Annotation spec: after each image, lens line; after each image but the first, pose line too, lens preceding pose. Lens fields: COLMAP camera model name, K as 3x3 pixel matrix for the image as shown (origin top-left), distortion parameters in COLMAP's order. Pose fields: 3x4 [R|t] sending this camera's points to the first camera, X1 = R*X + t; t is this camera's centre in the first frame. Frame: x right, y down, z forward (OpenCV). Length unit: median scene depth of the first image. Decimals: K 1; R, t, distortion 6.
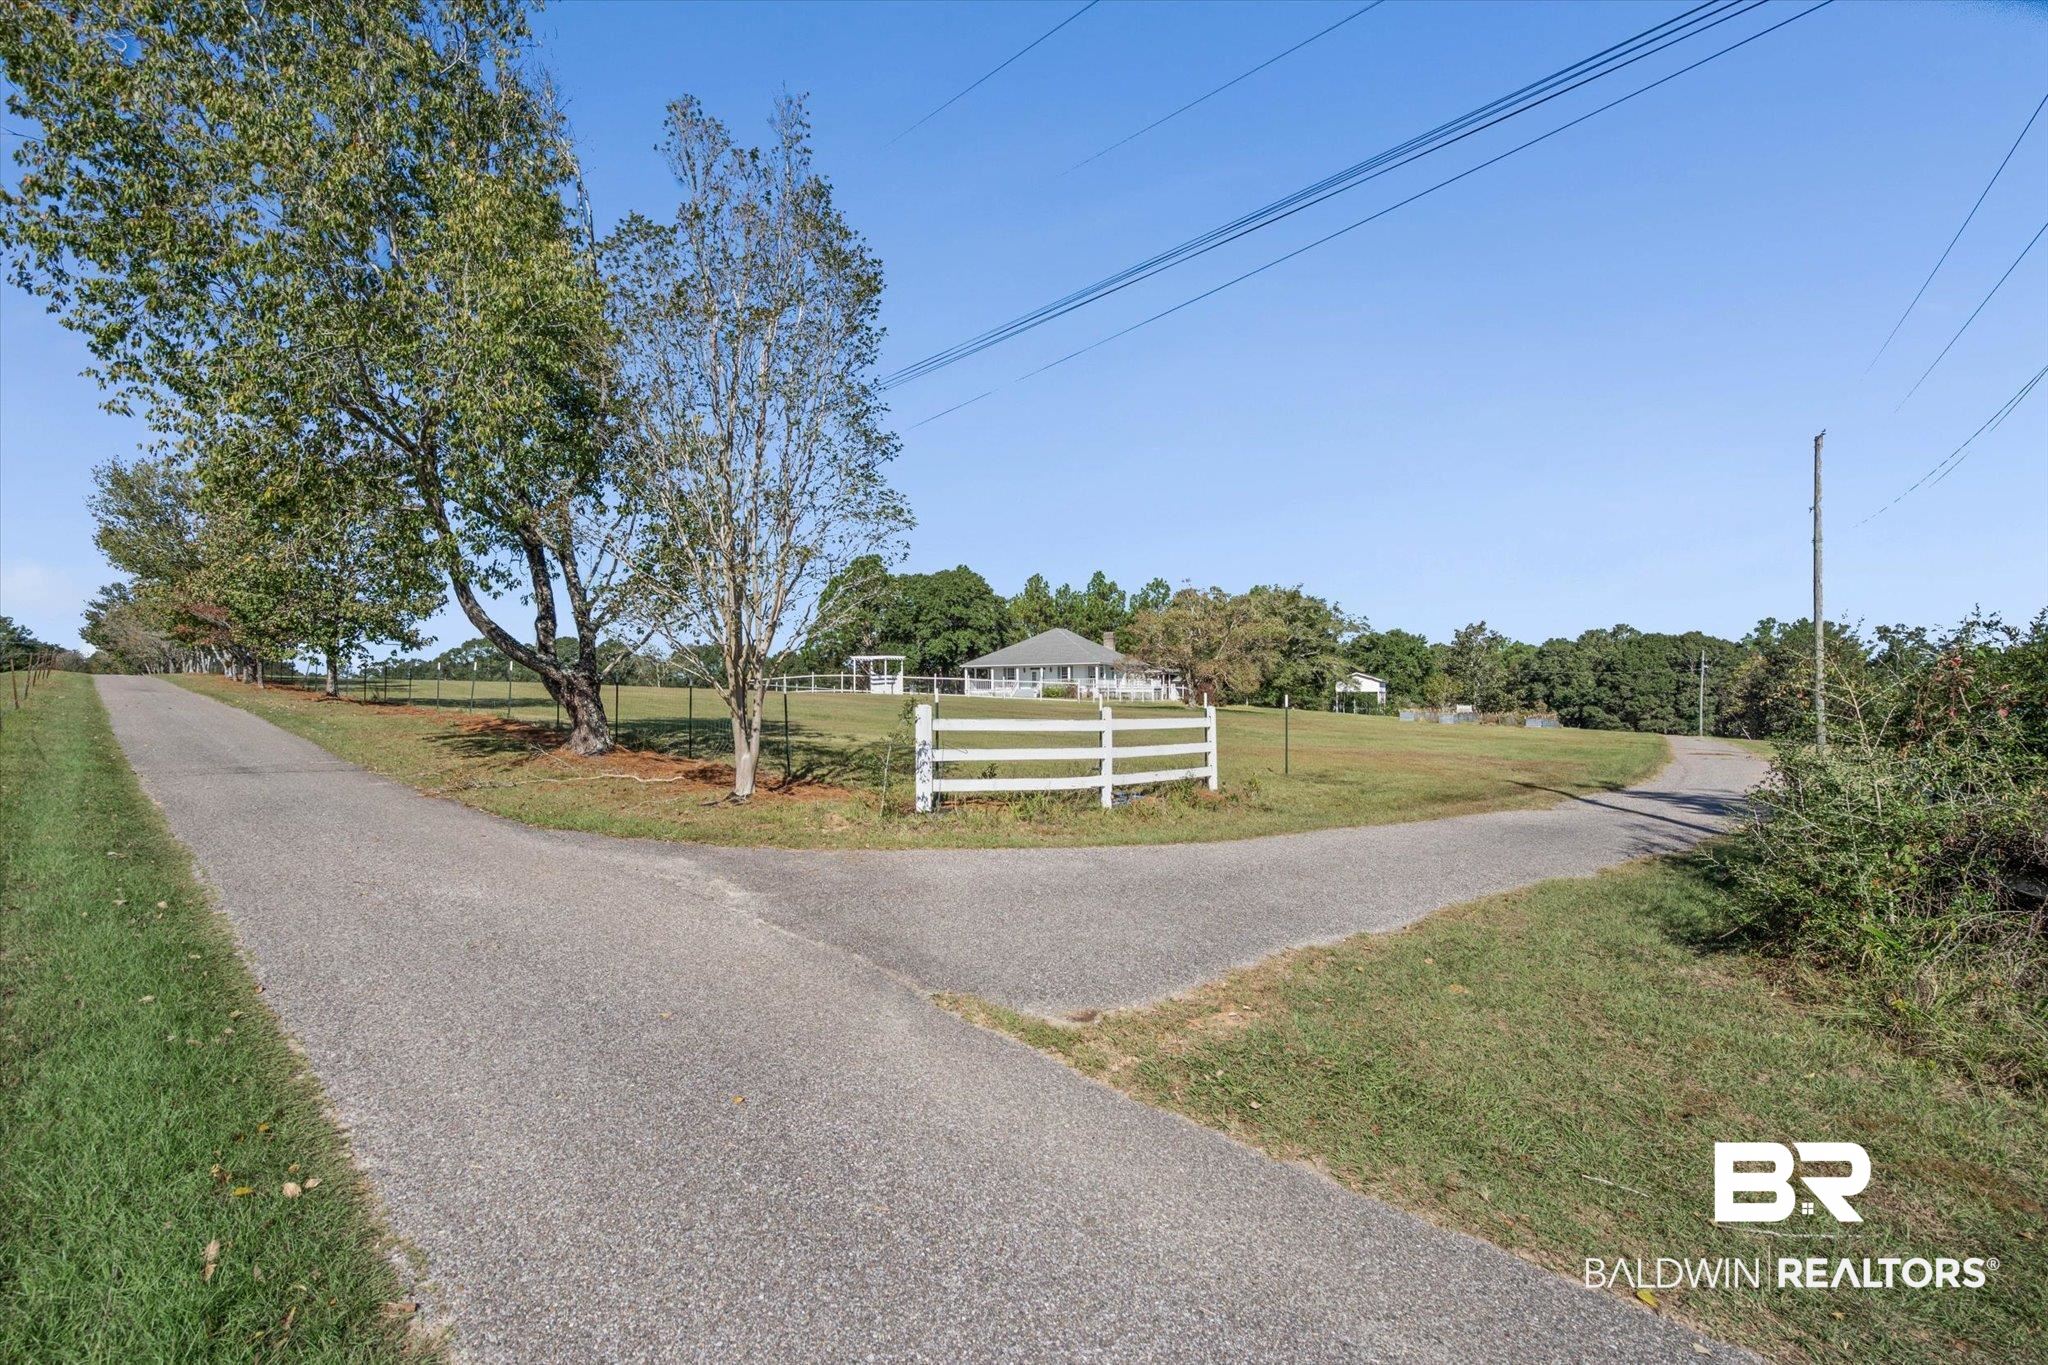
lens RADIAL K [[939.7, 0, 1028.1], [0, 939.7, 692.9], [0, 0, 1]] dist [-0.000169, 0.000047]
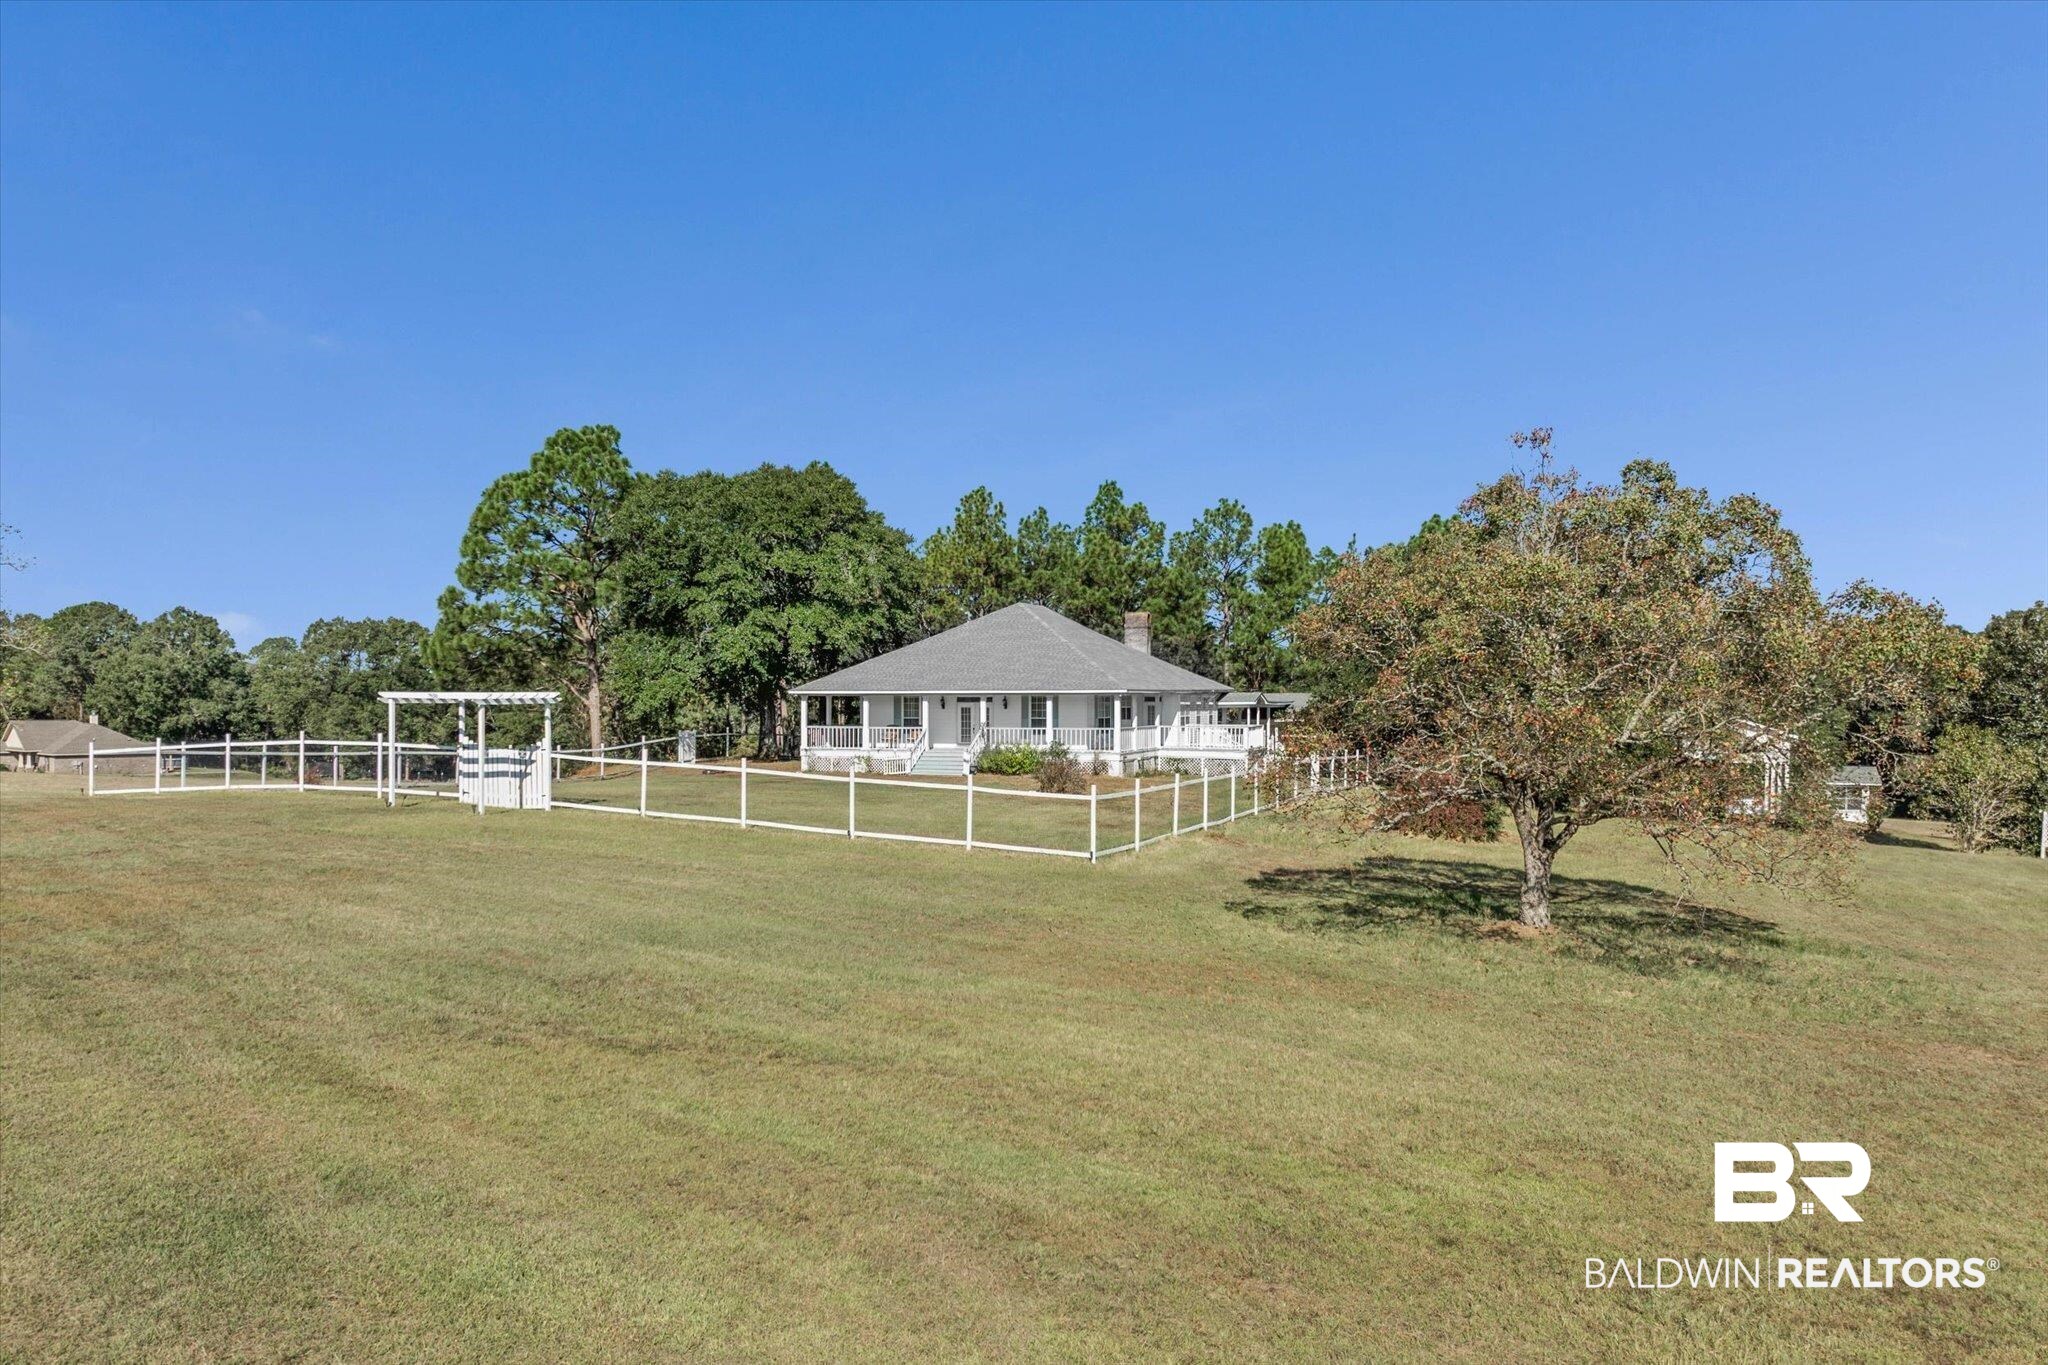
lens RADIAL K [[939.7, 0, 1028.1], [0, 939.7, 692.9], [0, 0, 1]] dist [-0.000169, 0.000047]
pose [[0.999166, 0.005961, 0.040403, 0.016239], [-0.007668, 0.999079, 0.042227, -0.044467], [-0.040114, -0.042502, 0.998291, 0.549230]]
